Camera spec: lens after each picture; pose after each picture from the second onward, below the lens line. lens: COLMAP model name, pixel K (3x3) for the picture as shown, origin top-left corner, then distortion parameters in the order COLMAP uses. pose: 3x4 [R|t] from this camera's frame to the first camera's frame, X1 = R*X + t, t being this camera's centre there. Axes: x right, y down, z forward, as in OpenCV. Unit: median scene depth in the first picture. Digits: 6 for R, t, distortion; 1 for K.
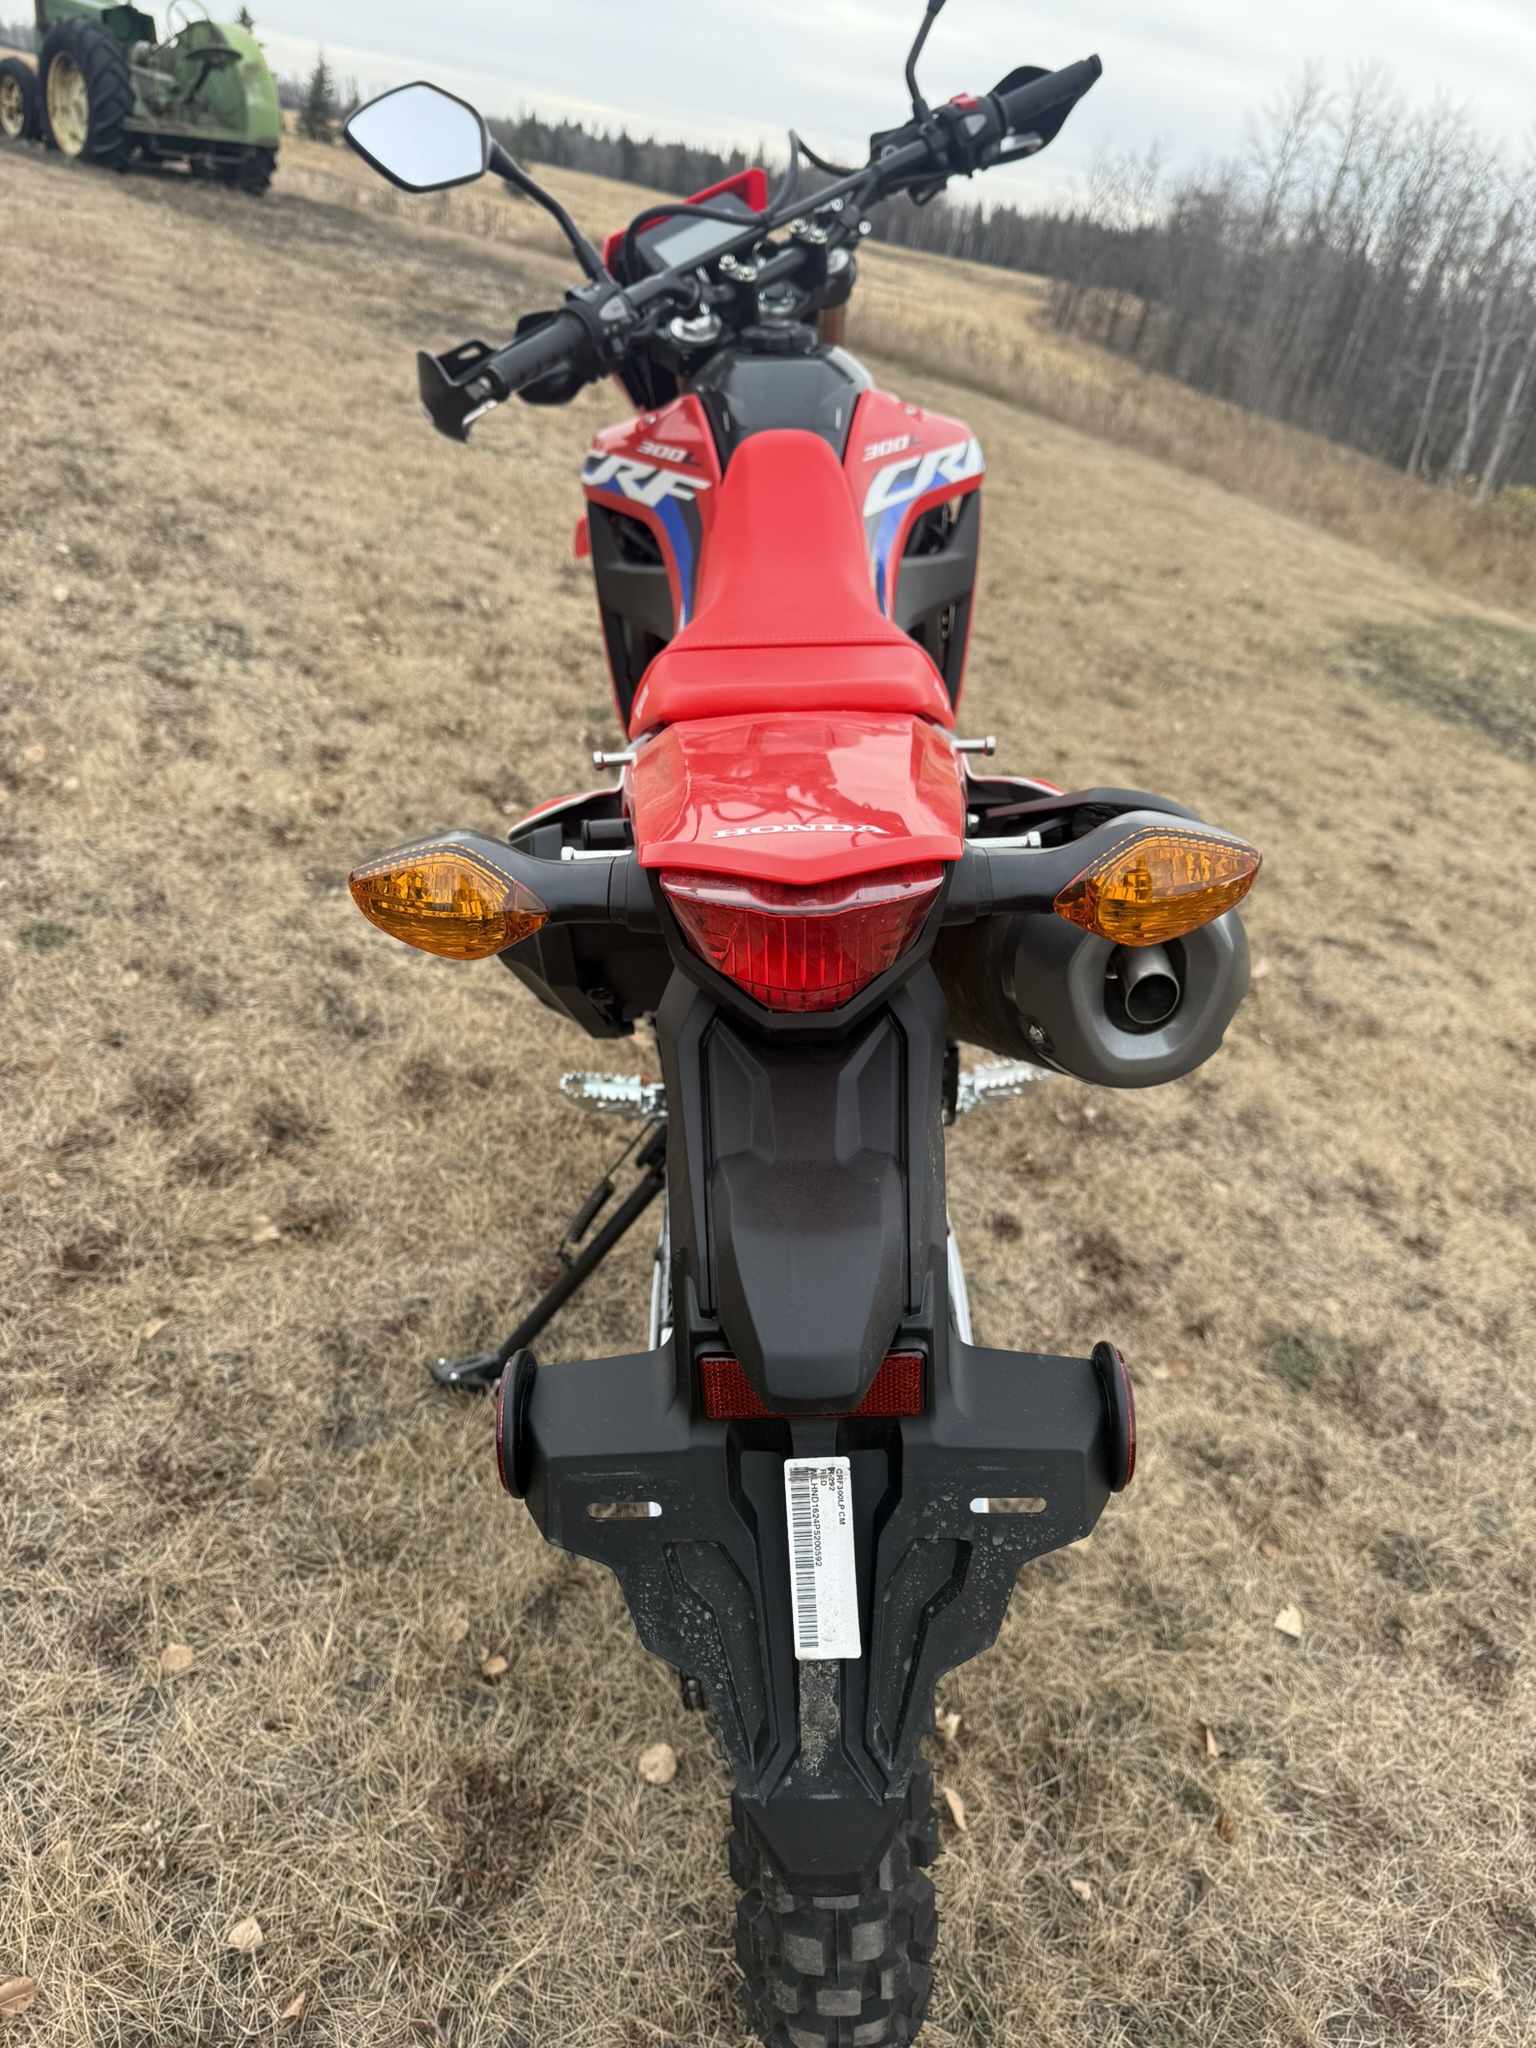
lens RADIAL K [[1478.2, 0, 768.0], [0, 1478.2, 1024.0], [0, 0, 1]] dist [-0.001085, -0.039039]
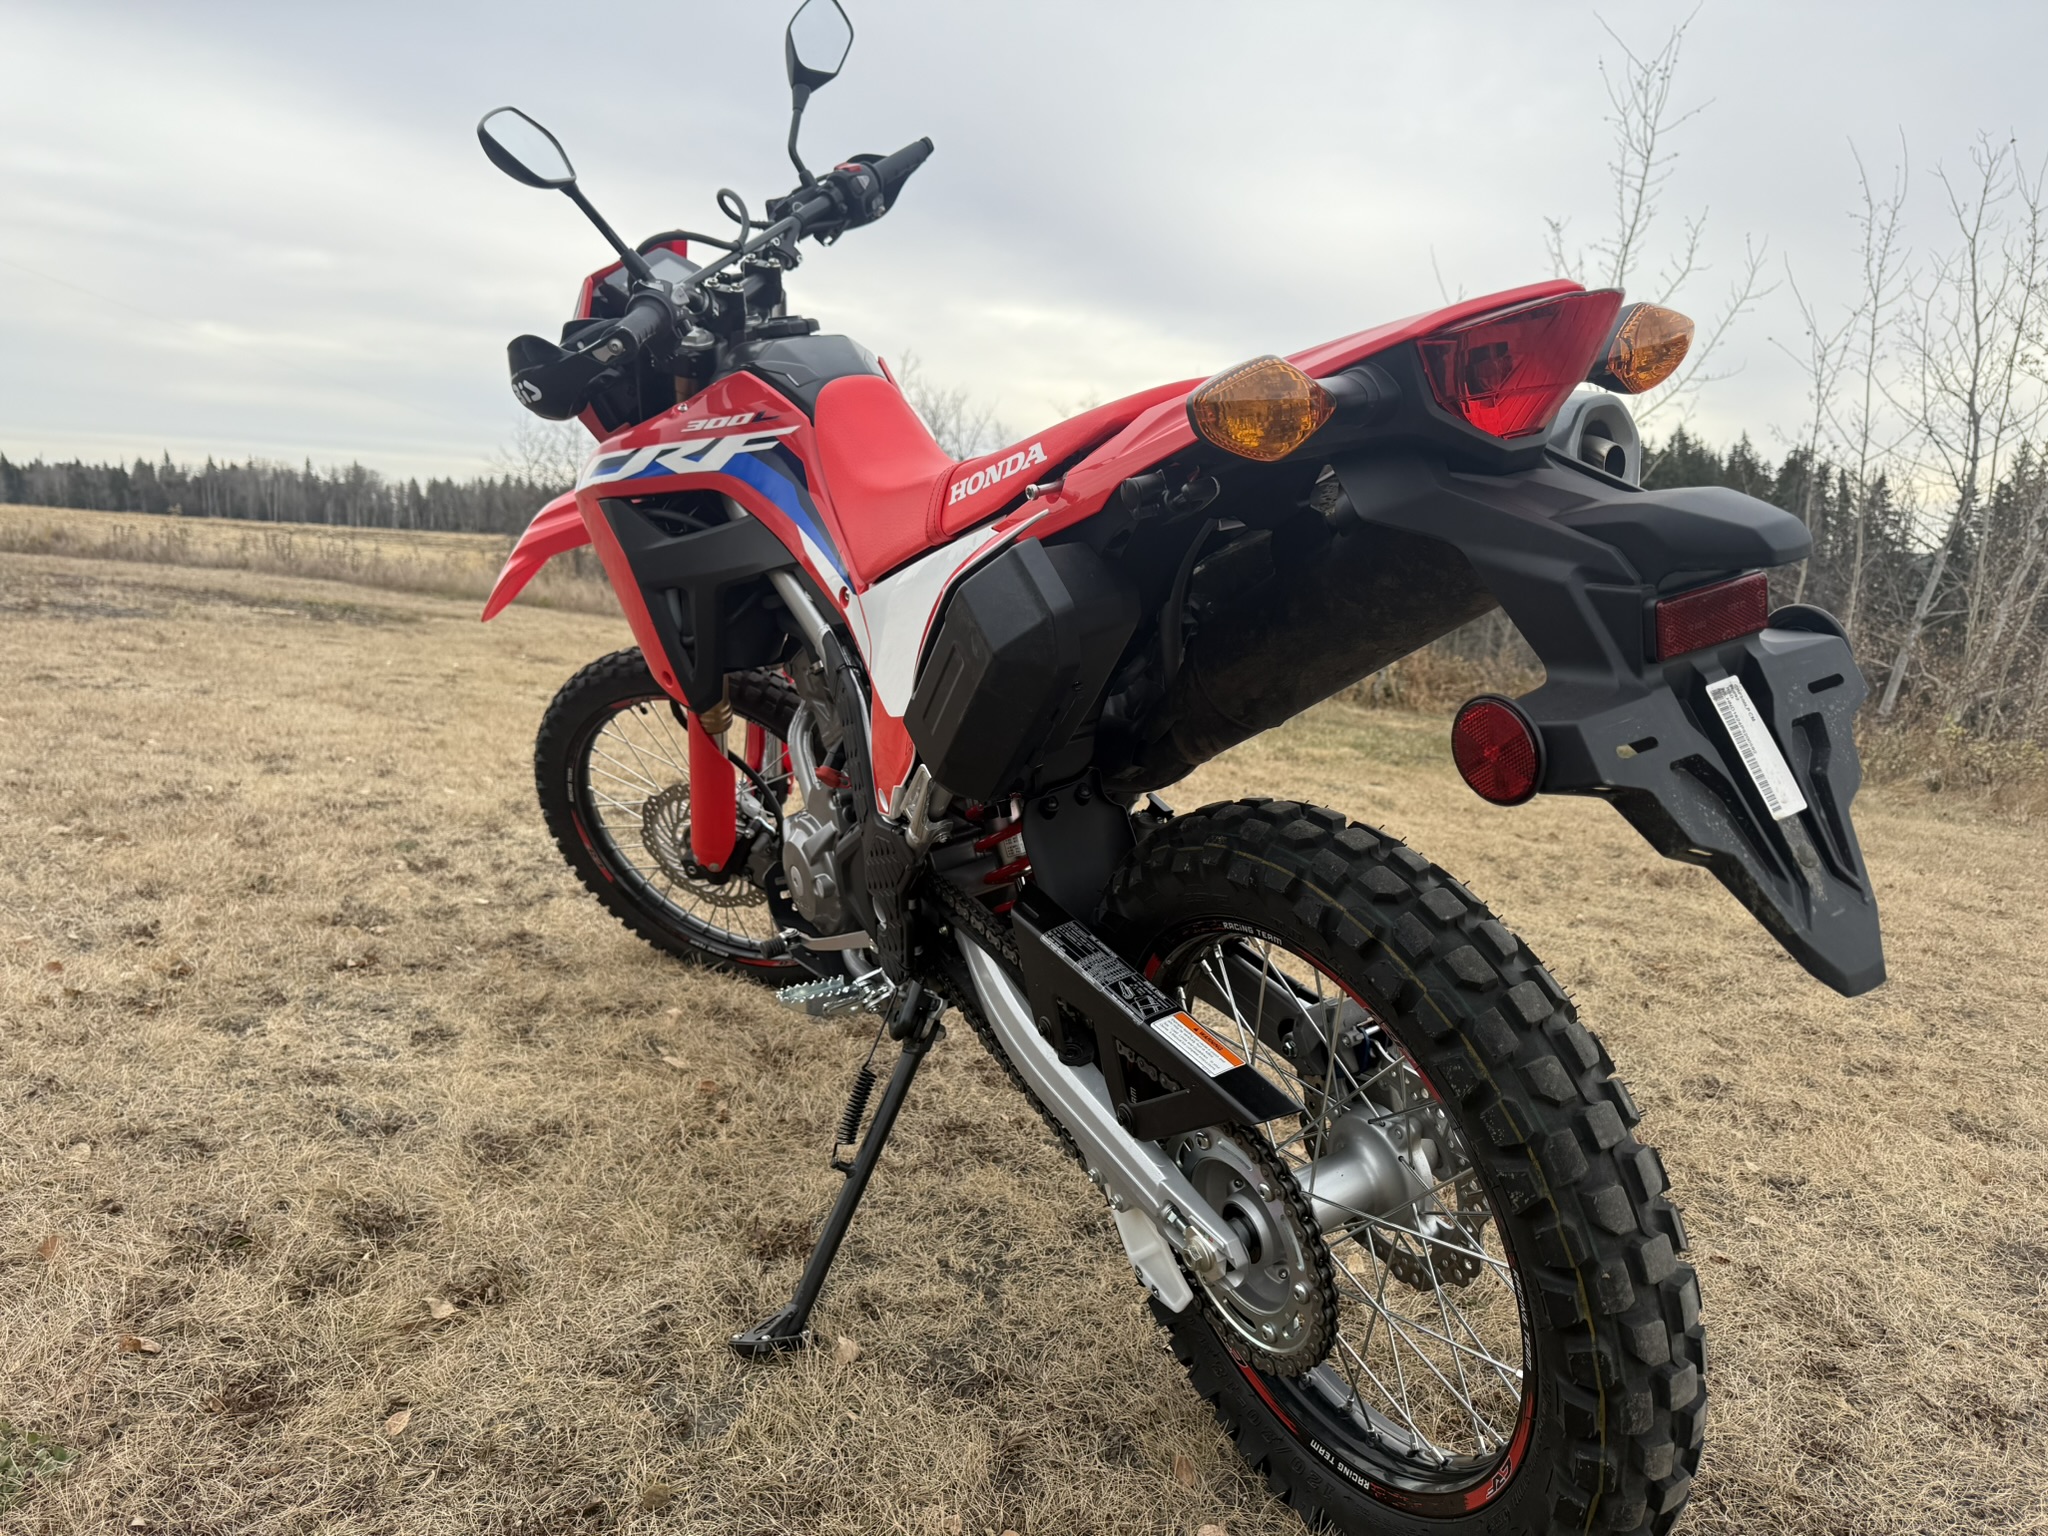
lens RADIAL K [[1449.8, 0, 1013.5], [0, 1449.8, 764.2], [0, 0, 1]] dist [0.009374, -0.011372]
pose [[0.862483, -0.202633, 0.463749, -0.412035], [0.332435, 0.917762, -0.217254, 0.155956], [-0.381588, 0.341545, 0.858916, 0.045665]]
